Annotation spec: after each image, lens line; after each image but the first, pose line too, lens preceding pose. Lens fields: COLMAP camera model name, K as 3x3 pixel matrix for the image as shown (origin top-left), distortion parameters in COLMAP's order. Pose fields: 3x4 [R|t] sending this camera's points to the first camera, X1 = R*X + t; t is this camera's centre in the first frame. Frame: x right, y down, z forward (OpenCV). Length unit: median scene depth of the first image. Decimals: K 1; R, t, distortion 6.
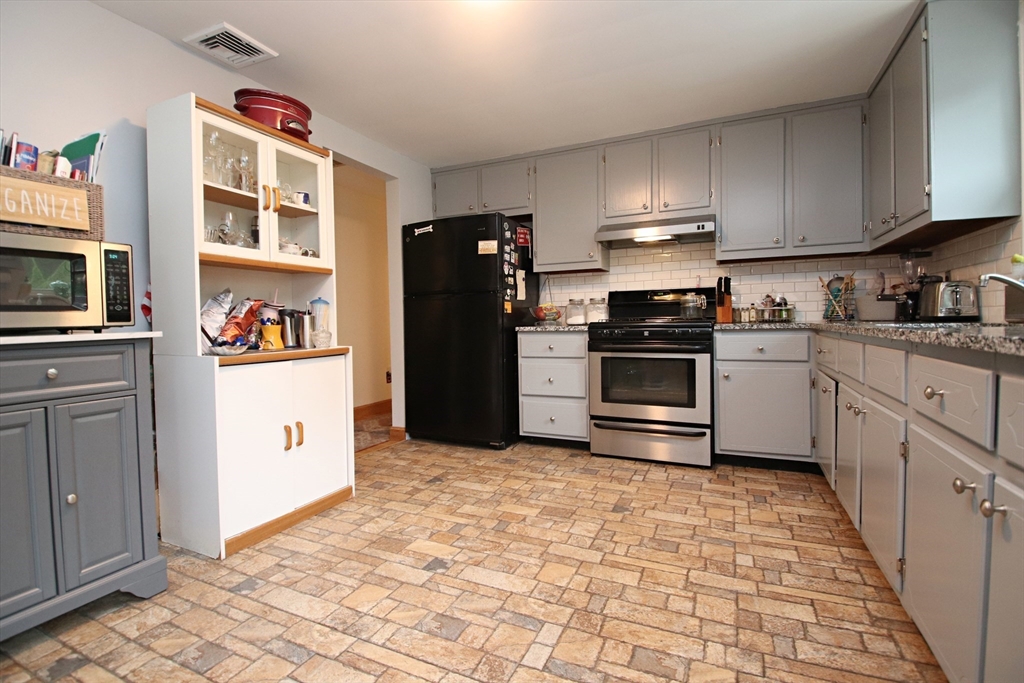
lens RADIAL K [[485.2, 0, 507.9], [0, 485.2, 333.1], [0, 0, 1]] dist [0.000440, -0.016501]
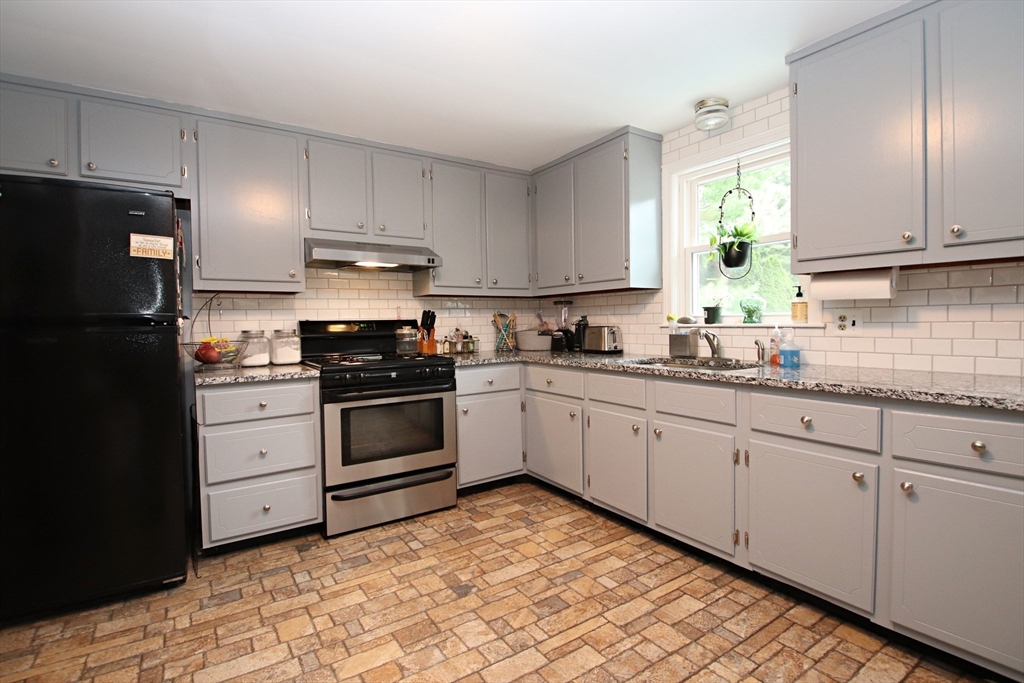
lens RADIAL K [[485.2, 0, 524.0], [0, 485.2, 331.7], [0, 0, 1]] dist [0.000440, -0.016501]
pose [[0.506650, -0.009341, 0.862101, -0.422143], [0.027227, 0.999616, -0.005170, -0.080874], [-0.861722, 0.026092, 0.506710, 0.433368]]
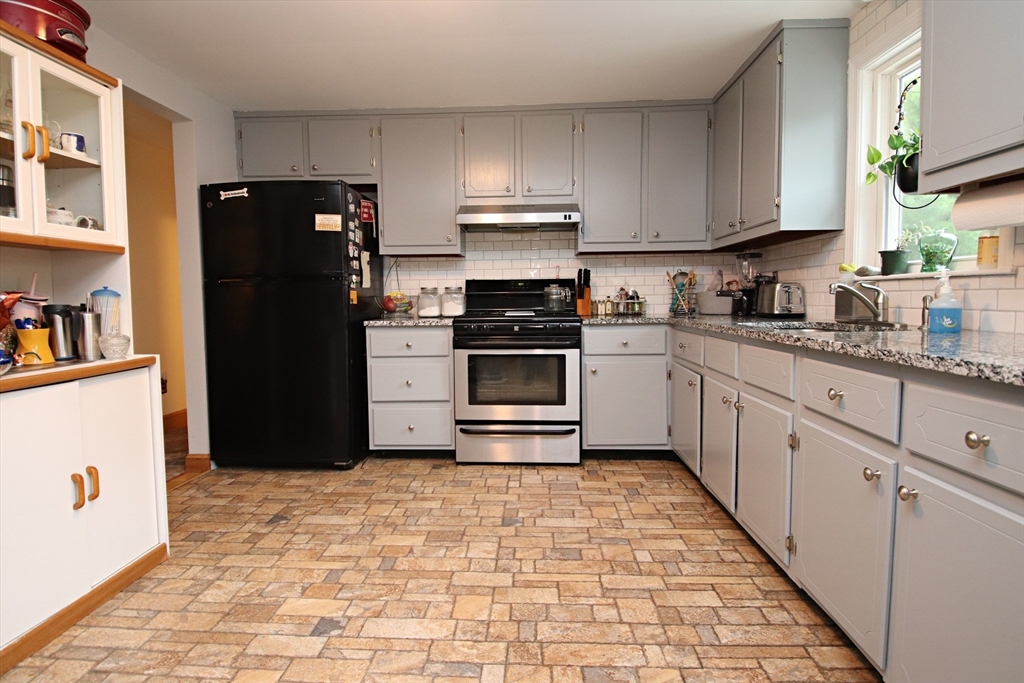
lens RADIAL K [[554.8, 0, 514.8], [0, 554.8, 333.3], [0, 0, 1]] dist [0.015295, -0.030059]
pose [[0.922762, -0.016323, 0.385023, -0.153023], [0.003586, 0.999423, 0.033777, -0.031394], [-0.385352, -0.029788, 0.922289, 0.026404]]
